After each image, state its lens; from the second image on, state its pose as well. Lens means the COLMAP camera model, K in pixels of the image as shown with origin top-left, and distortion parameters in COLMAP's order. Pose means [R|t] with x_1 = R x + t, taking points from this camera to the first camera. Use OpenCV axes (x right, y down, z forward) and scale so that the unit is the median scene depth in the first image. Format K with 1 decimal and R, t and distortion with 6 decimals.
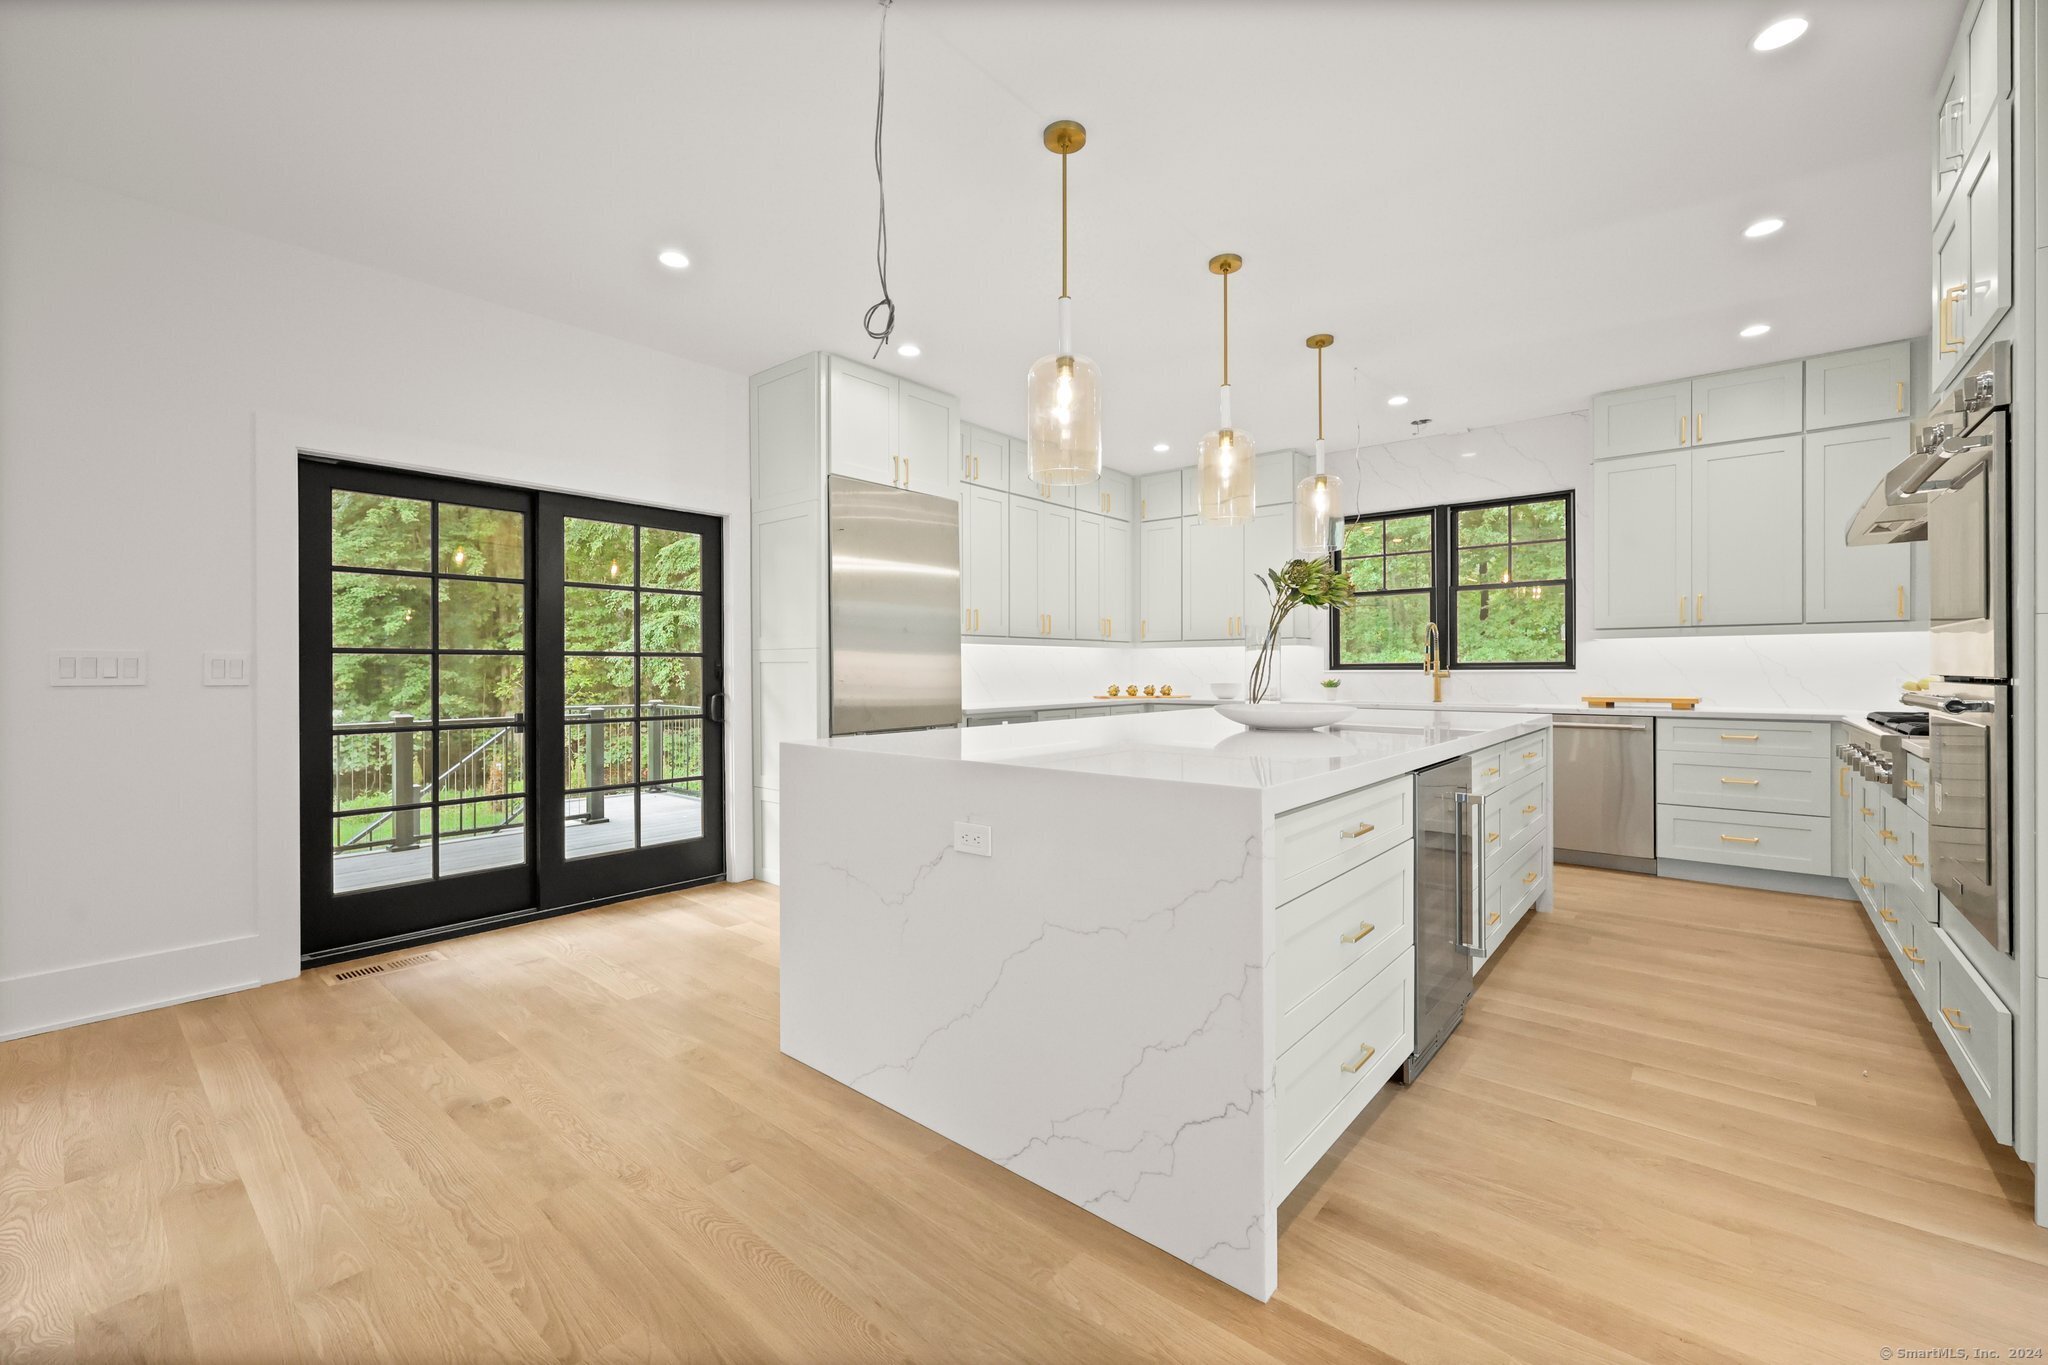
lens RADIAL K [[828.4, 0, 1027.6], [0, 828.4, 672.8], [0, 0, 1]] dist [-0.000323, -0.000194]
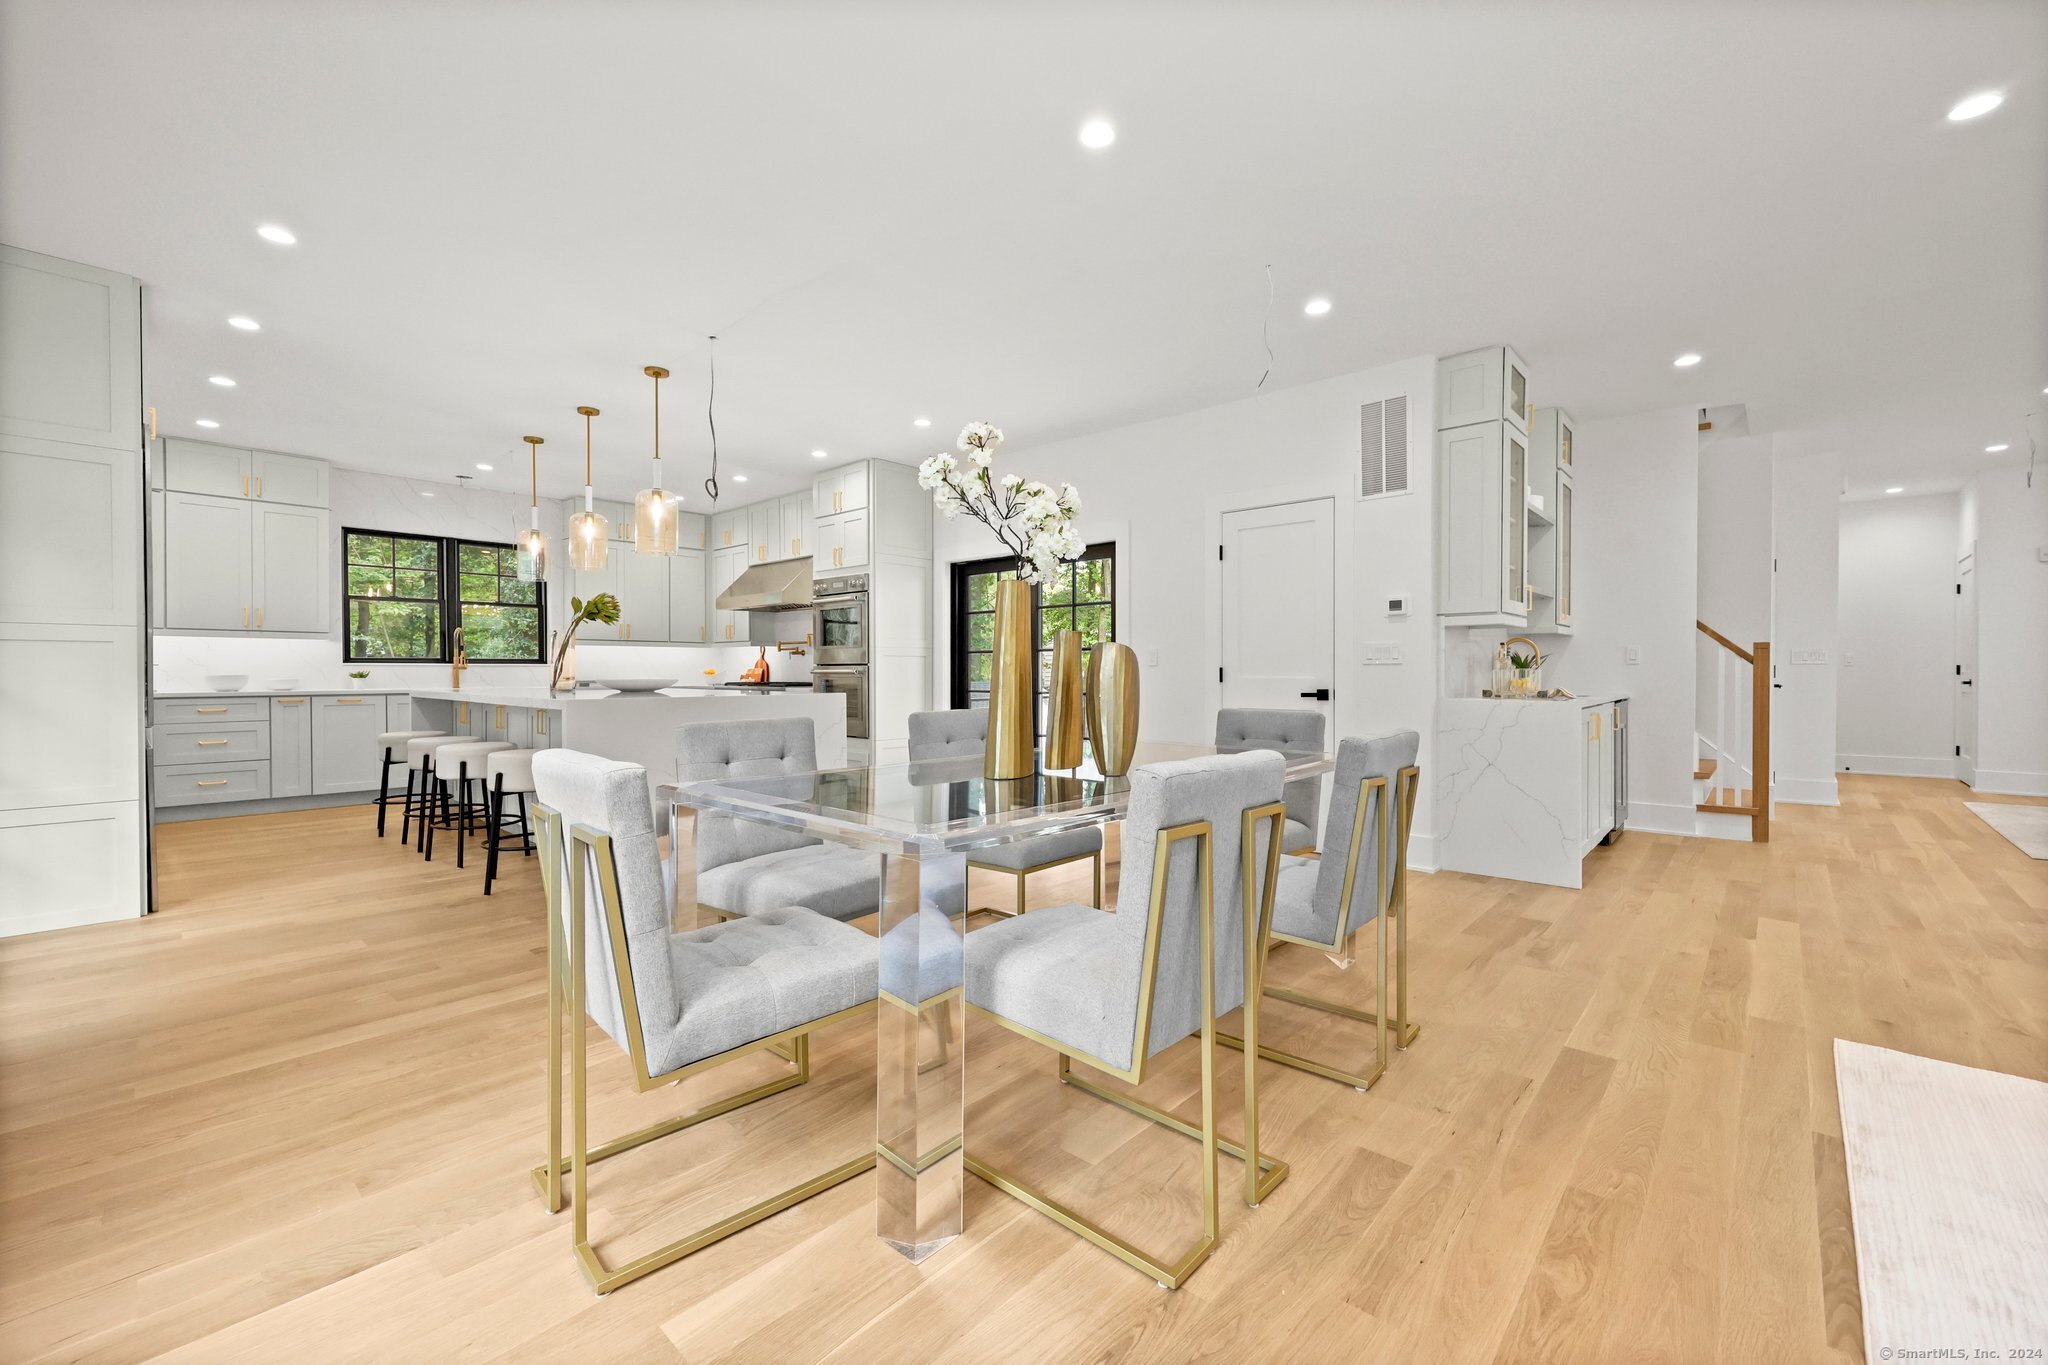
lens RADIAL K [[828.4, 0, 1029.8], [0, 828.4, 678.0], [0, 0, 1]] dist [-0.000323, -0.000194]
pose [[0.042937, -0.005271, 0.999064, -0.999779], [0.004721, 0.999976, 0.005073, 0.022183], [-0.999067, 0.004499, 0.042961, 0.040026]]
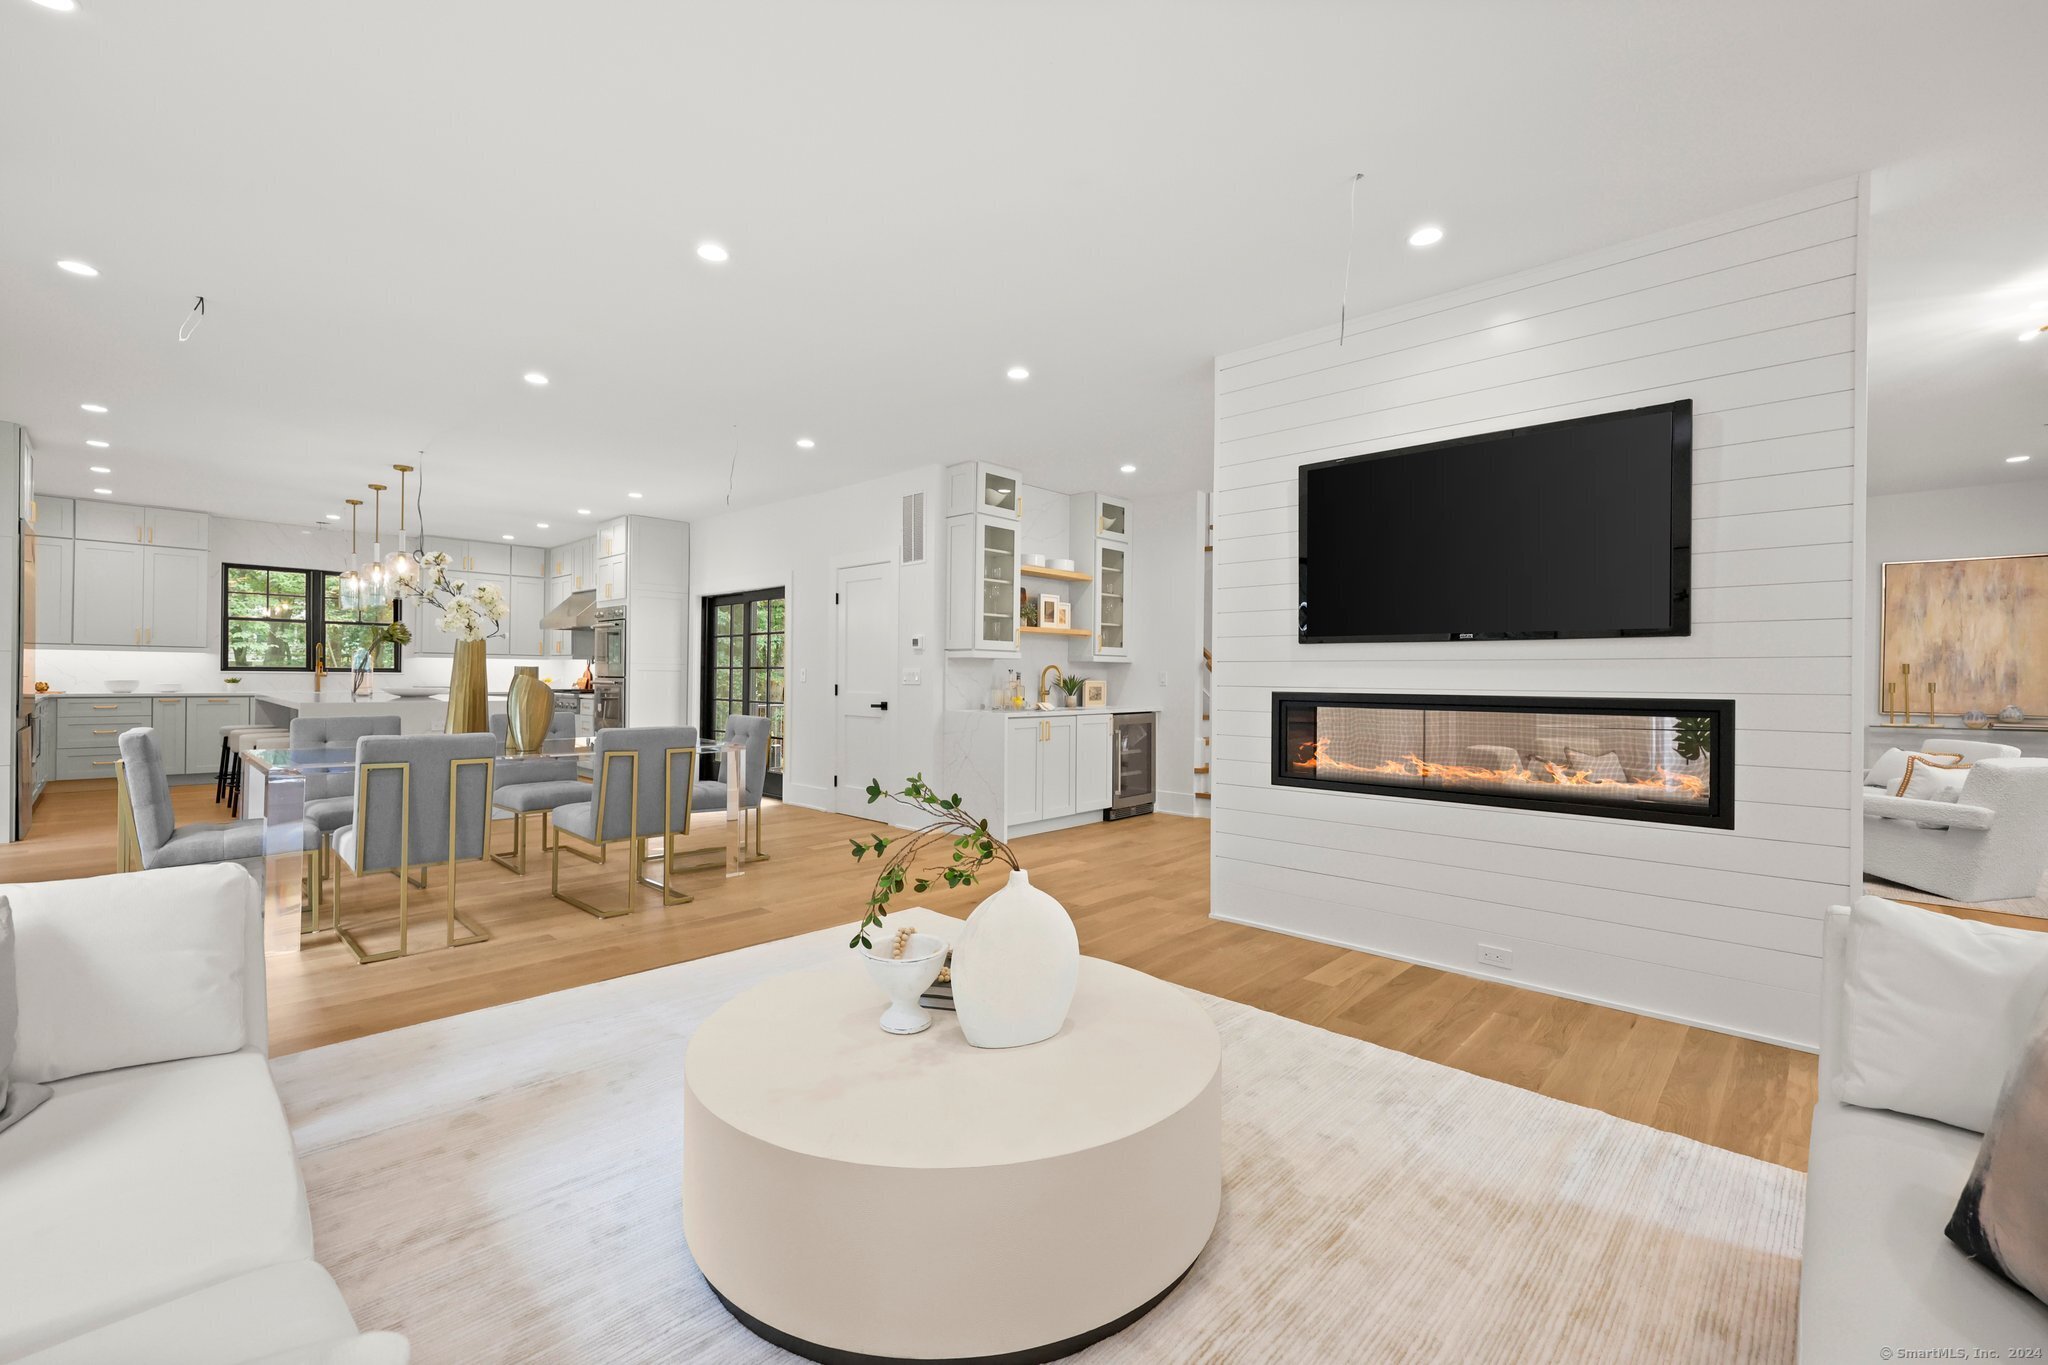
lens RADIAL K [[828.4, 0, 1014.1], [0, 828.4, 682.5], [0, 0, 1]] dist [-0.000323, -0.000194]
pose [[0.056597, -0.001965, 0.998395, -1.357359], [-0.007180, 0.999971, 0.002375, 0.005341], [-0.998371, -0.007303, 0.056581, -0.595953]]
